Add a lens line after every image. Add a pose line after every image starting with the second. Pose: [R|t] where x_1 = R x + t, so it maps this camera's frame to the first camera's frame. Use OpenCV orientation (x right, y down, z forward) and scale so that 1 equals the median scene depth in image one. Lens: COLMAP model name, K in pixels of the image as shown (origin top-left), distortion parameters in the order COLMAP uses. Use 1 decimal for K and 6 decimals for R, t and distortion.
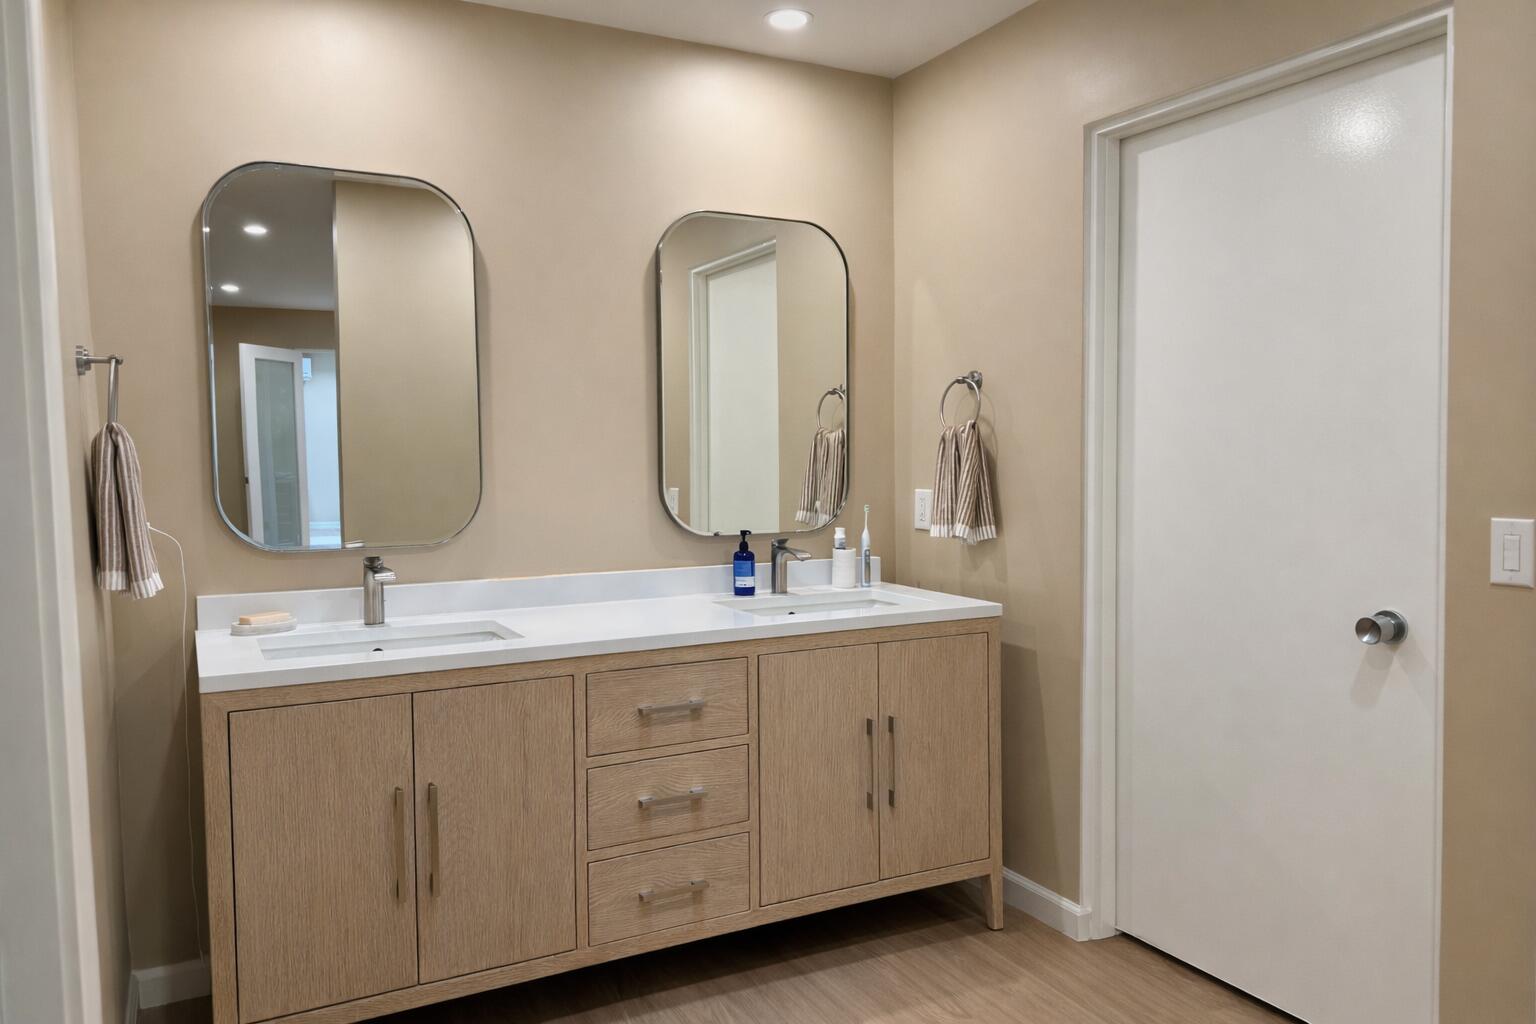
lens RADIAL K [[1251.2, 0, 768.0], [0, 1251.2, 512.0], [0, 0, 1]] dist [0.060538, 0.002514]
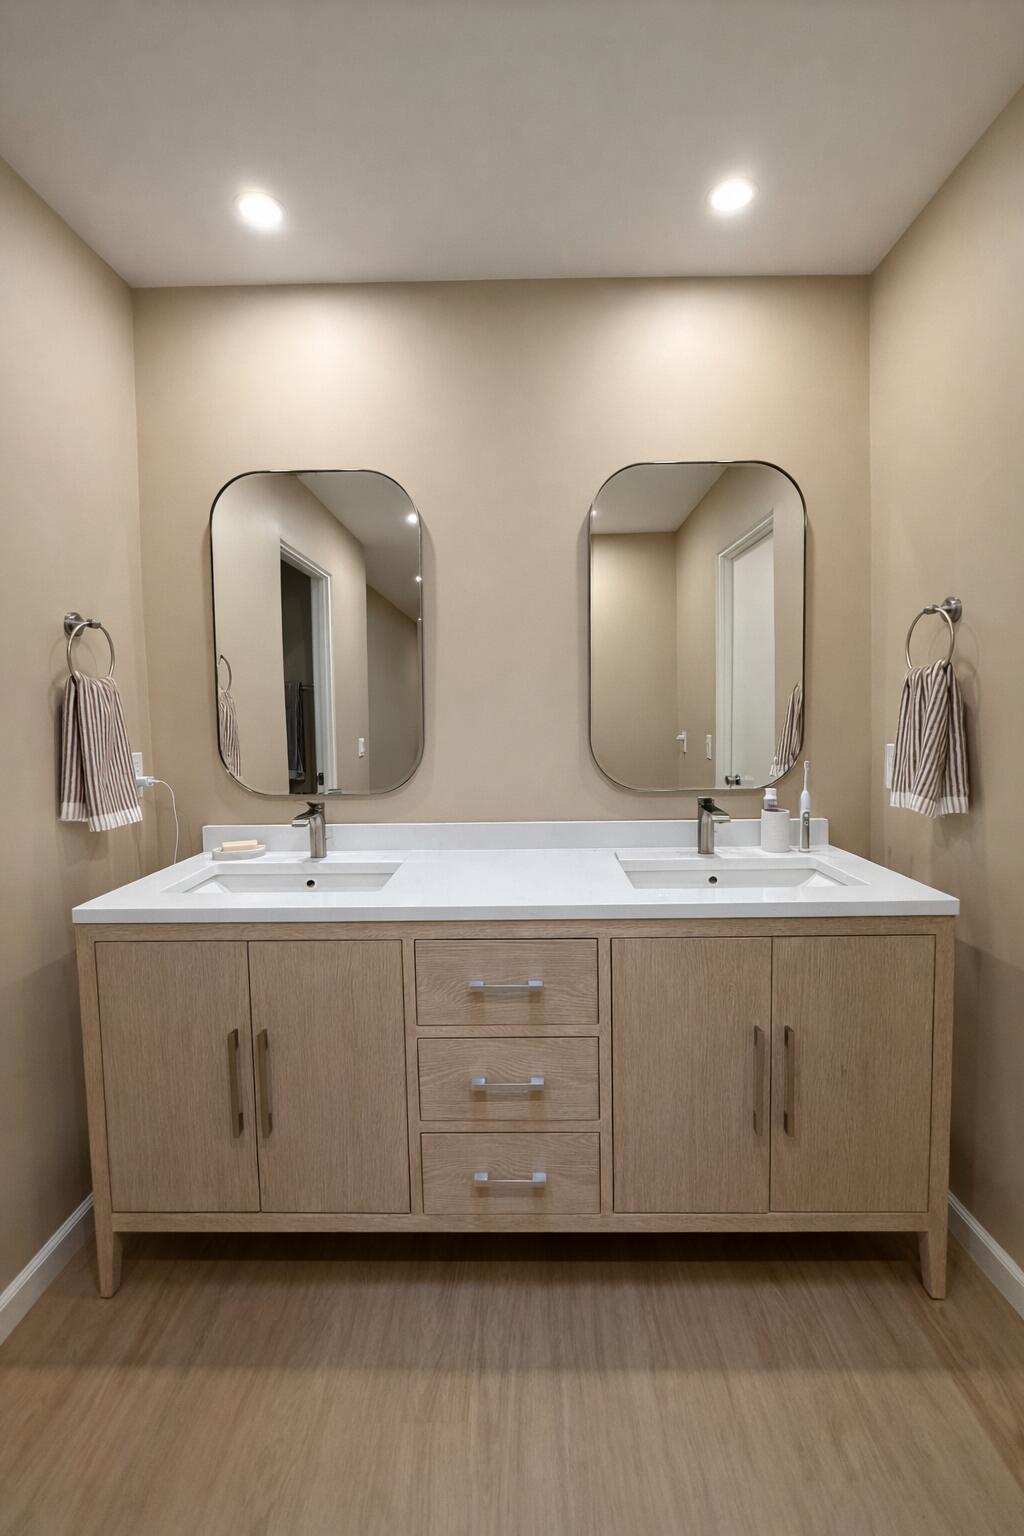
lens RADIAL K [[728.5, 0, 510.5], [0, 728.5, 791.8], [0, 0, 1]] dist [0.012693, -0.000387]
pose [[0.893302, 0.048939, -0.446786, 0.138697], [-0.023831, 0.997813, 0.061647, -0.013391], [0.448826, -0.044422, 0.892515, 0.496679]]
